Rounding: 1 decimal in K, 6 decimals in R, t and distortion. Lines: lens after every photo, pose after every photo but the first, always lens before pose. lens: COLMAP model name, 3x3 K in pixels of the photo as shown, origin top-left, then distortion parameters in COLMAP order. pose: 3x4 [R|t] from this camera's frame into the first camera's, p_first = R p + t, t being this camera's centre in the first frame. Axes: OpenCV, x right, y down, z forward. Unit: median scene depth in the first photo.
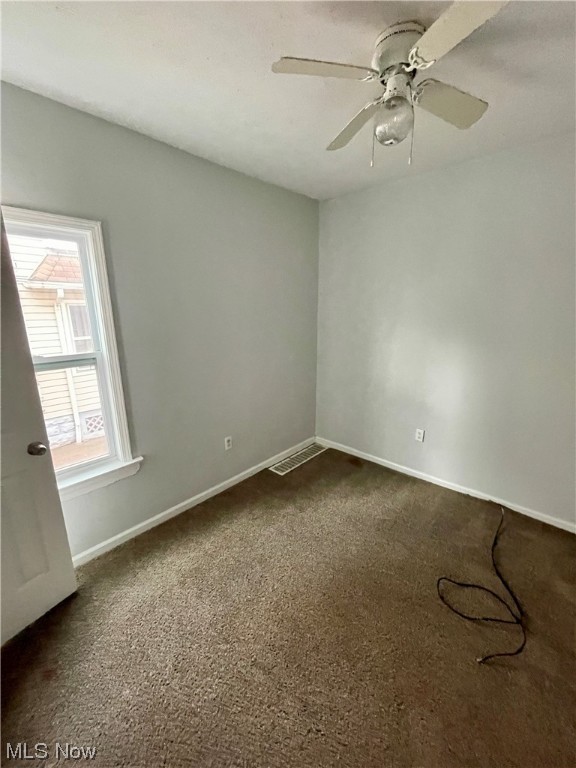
lens RADIAL K [[306.9, 0, 287.7], [0, 306.9, 380.8], [0, 0, 1]] dist [-0.012222, -0.000224]
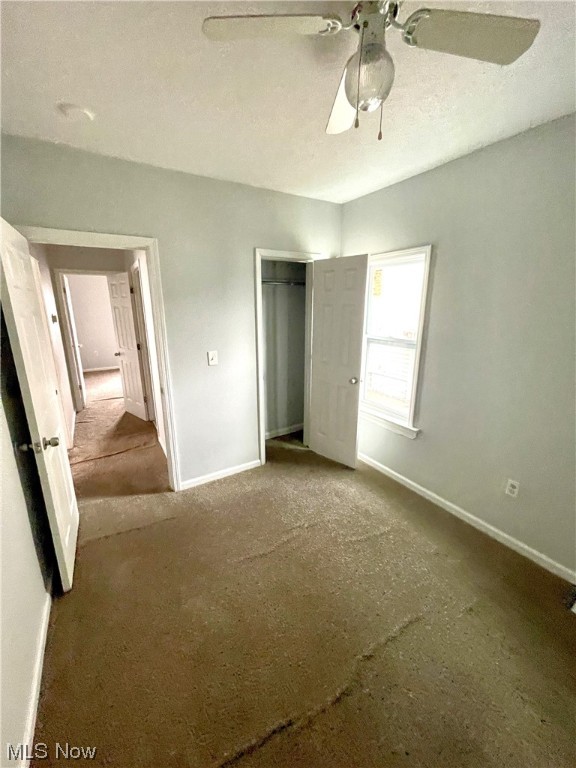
lens RADIAL K [[306.9, 0, 287.7], [0, 306.9, 380.8], [0, 0, 1]] dist [-0.012222, -0.000224]
pose [[-0.299048, 0.230524, -0.925975, 0.816956], [-0.217255, 0.928449, 0.301303, -0.202454], [0.929177, 0.291277, -0.227569, 0.769979]]
